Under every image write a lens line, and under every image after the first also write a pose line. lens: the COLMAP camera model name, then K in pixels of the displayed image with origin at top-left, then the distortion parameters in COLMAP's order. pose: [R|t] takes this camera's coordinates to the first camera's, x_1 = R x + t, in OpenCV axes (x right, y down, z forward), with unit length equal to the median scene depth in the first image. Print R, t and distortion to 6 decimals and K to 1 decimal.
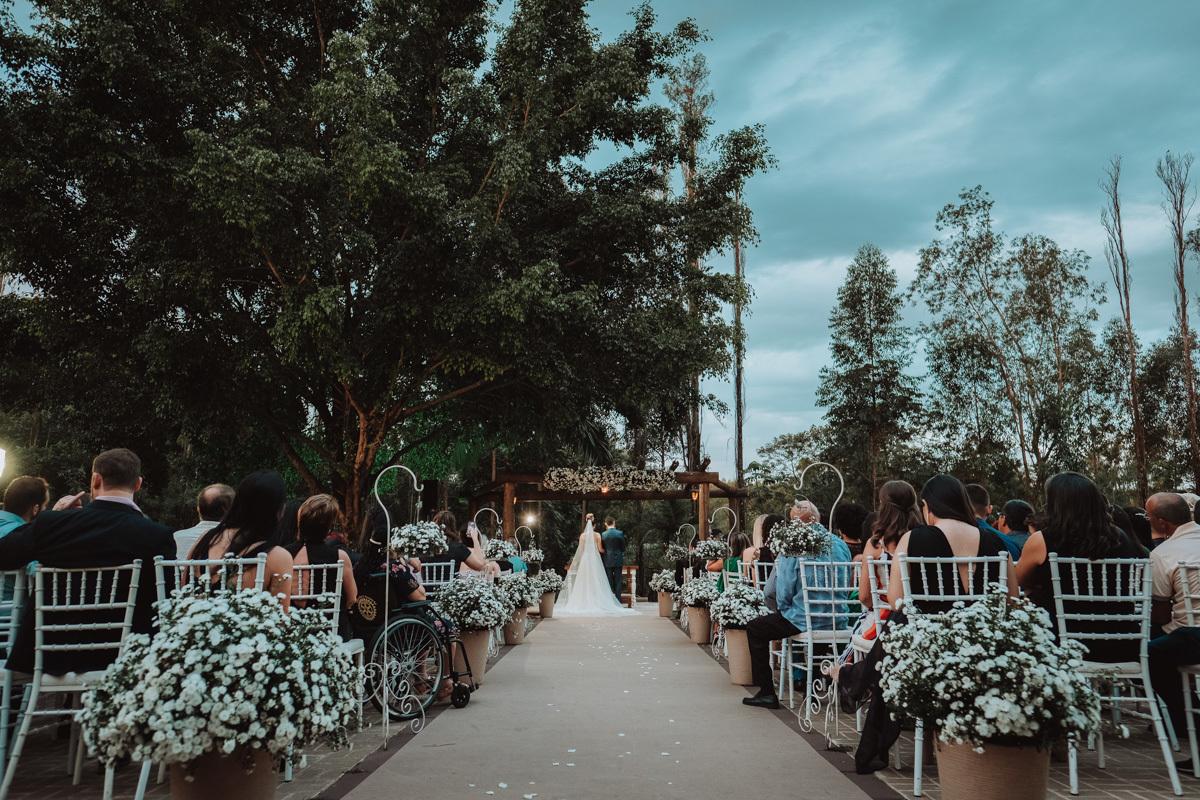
lens RADIAL K [[834.8, 0, 603.2], [0, 834.8, 401.0], [0, 0, 1]] dist [0.010948, 0.004053]
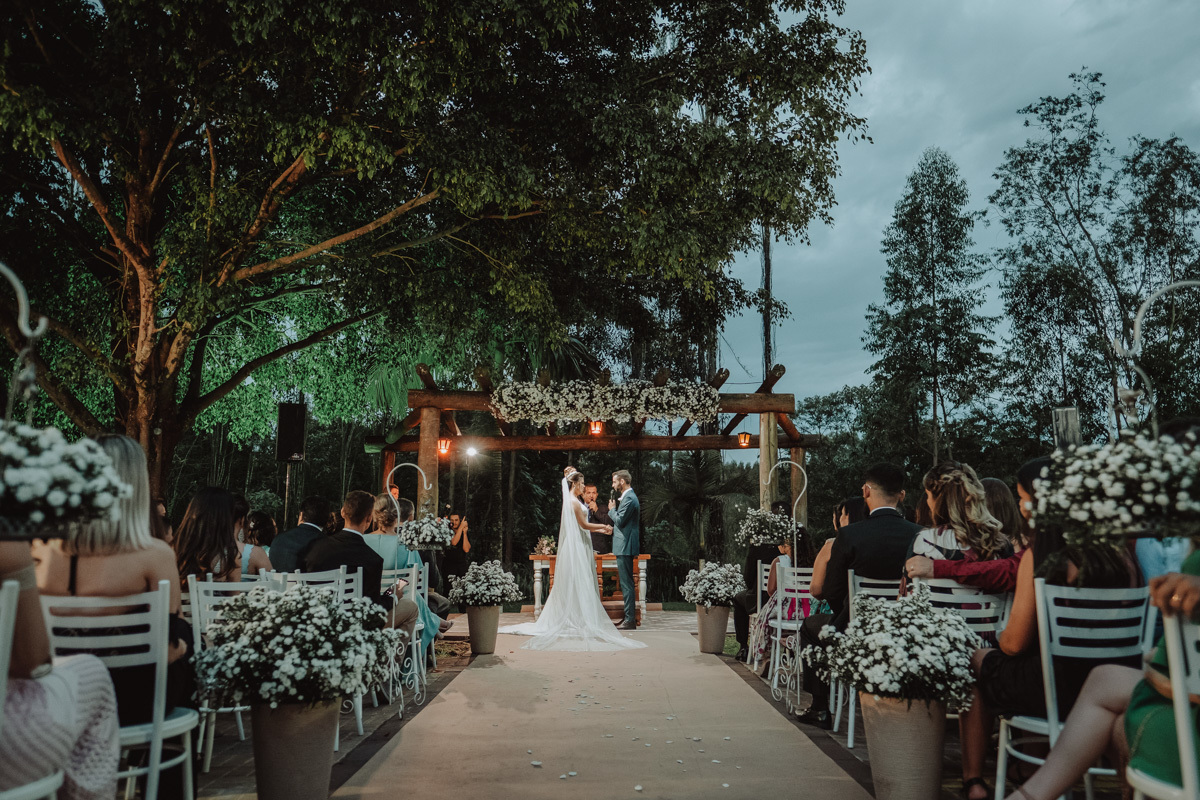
lens RADIAL K [[834.8, 0, 596.7], [0, 834.8, 399.4], [0, 0, 1]] dist [0.010948, 0.004053]
pose [[0.999969, 0.006960, 0.003755, -0.000256], [-0.007012, 0.999876, 0.014131, 0.042420], [-0.003656, -0.014157, 0.999893, 0.219567]]
